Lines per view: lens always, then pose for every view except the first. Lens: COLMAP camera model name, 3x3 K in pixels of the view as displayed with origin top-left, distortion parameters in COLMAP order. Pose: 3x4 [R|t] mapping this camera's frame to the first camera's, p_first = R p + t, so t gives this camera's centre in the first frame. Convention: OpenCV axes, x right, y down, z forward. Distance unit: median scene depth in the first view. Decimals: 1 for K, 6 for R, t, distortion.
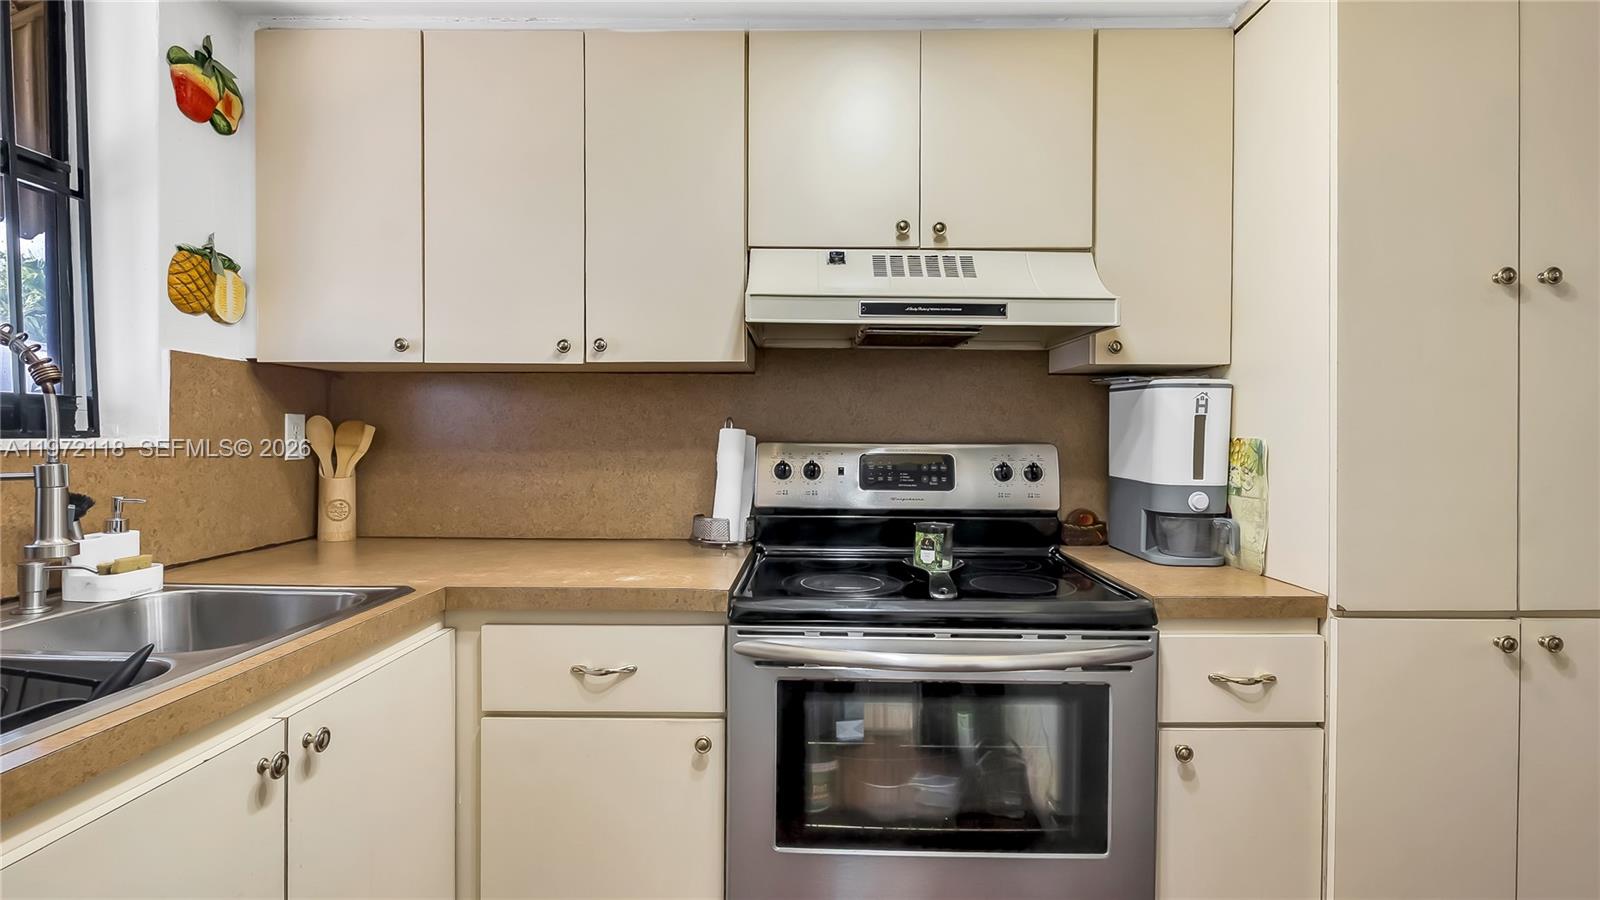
lens RADIAL K [[757.2, 0, 793.2], [0, 757.2, 453.7], [0, 0, 1]] dist [-0.006768, -0.000193]
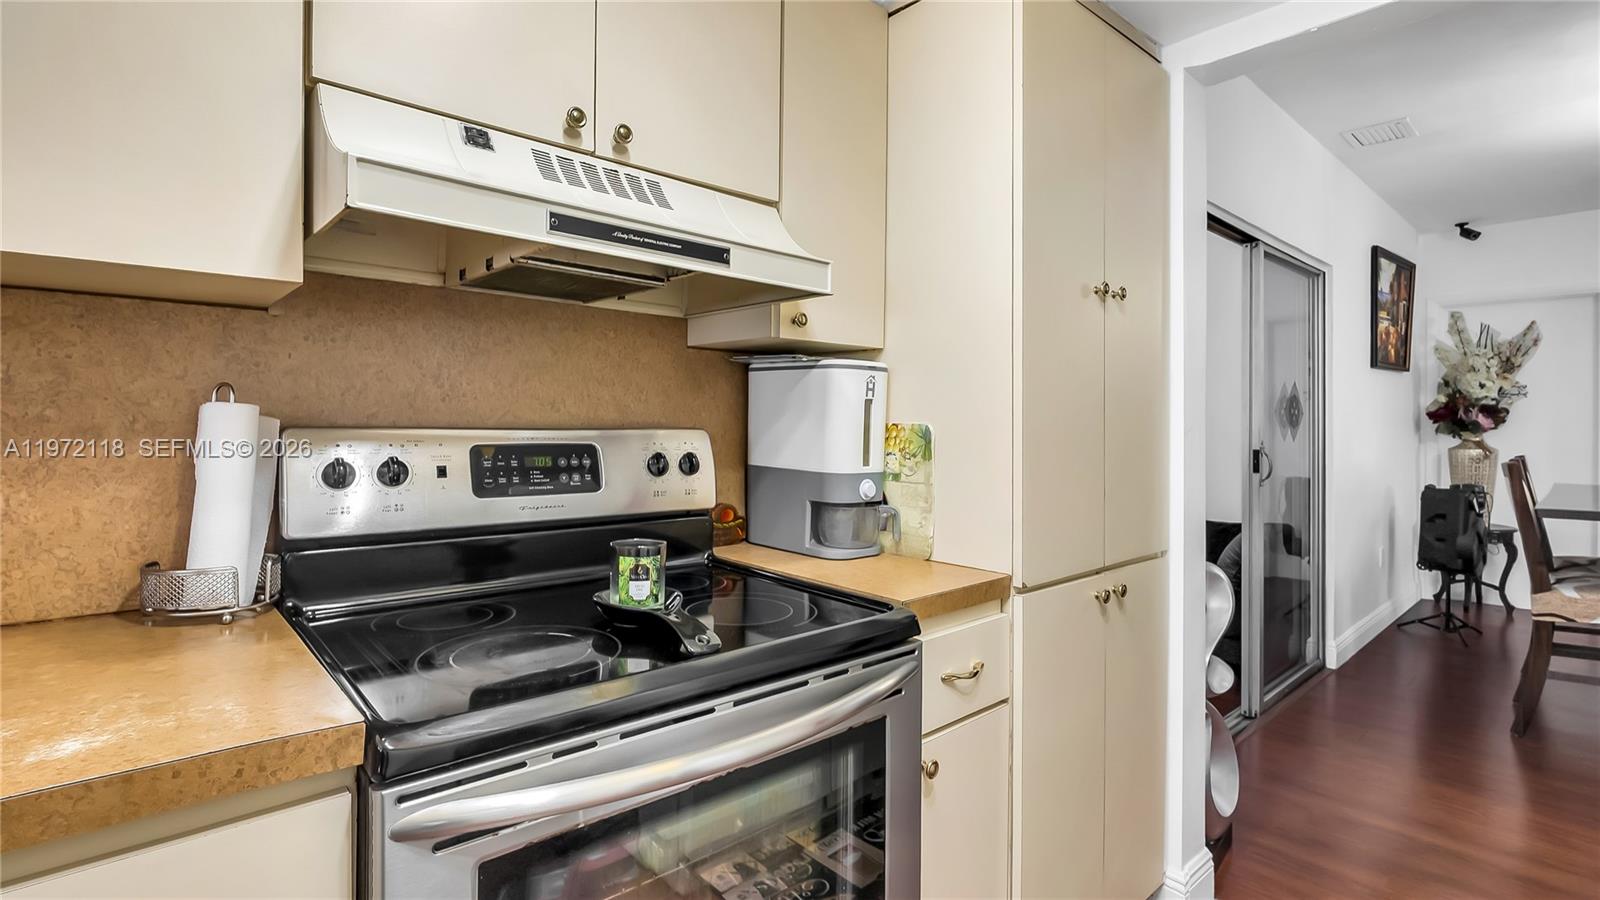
lens RADIAL K [[753.0, 0, 791.3], [0, 753.0, 426.1], [0, 0, 1]] dist [-0.009585, 0.001165]
pose [[0.729827, 0.001121, 0.683631, -0.181921], [0.010075, 0.999872, -0.012395, -0.005918], [-0.683558, 0.015934, 0.729723, 0.362727]]
